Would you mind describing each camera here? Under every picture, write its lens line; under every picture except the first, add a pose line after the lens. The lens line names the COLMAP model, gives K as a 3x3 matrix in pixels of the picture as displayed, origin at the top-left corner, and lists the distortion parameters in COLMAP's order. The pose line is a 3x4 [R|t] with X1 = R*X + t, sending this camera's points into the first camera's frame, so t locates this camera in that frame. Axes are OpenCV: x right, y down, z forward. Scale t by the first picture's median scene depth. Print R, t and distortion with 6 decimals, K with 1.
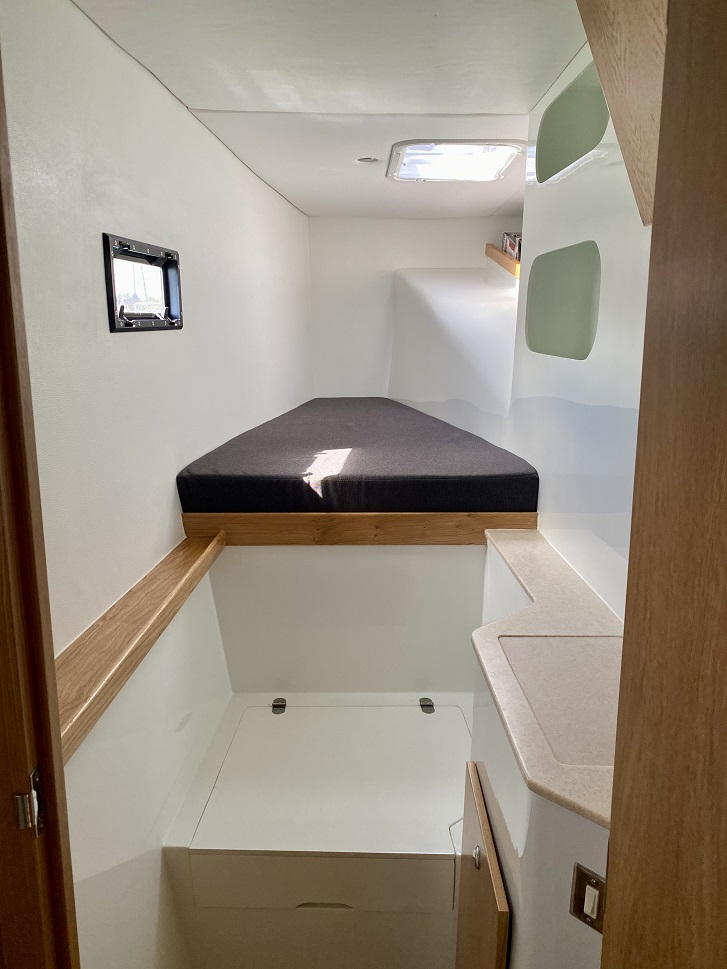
lens RADIAL K [[736.3, 0, 363.8], [0, 736.3, 483.7], [0, 0, 1]] dist [-0.004346, -0.000715]
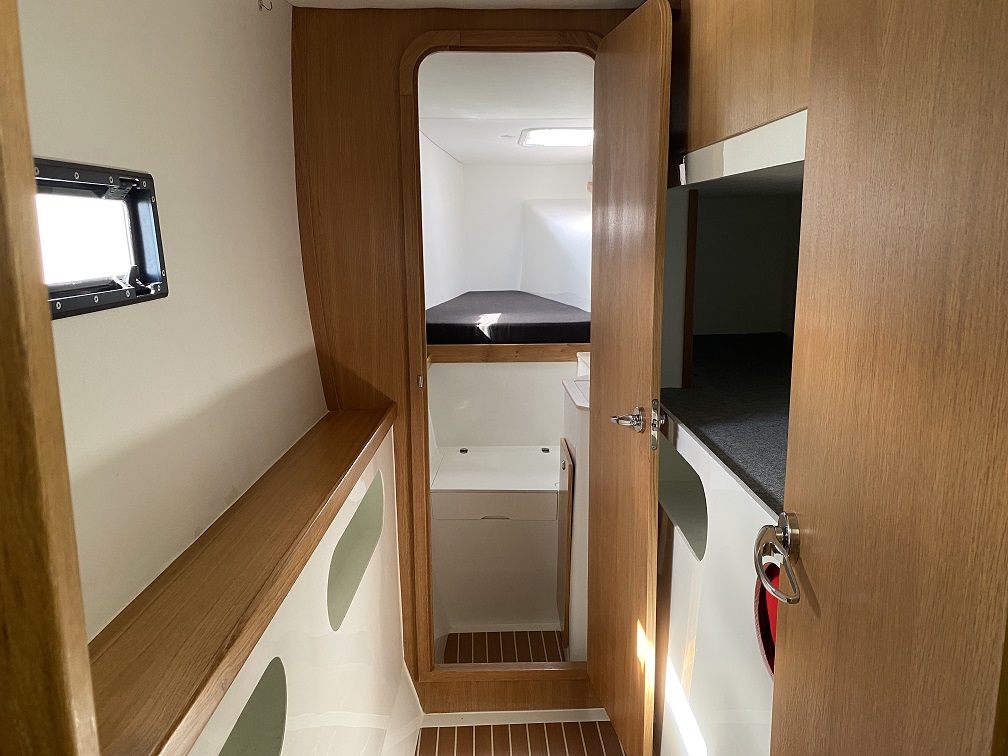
lens RADIAL K [[766.0, 0, 503.8], [0, 766.0, 380.1], [0, 0, 1]] dist [-0.004346, -0.000715]
pose [[0.999835, -0.011824, 0.013805, -0.040101], [0.012219, 0.999508, -0.028887, 0.179456], [-0.013457, 0.029050, 0.999487, -0.852281]]
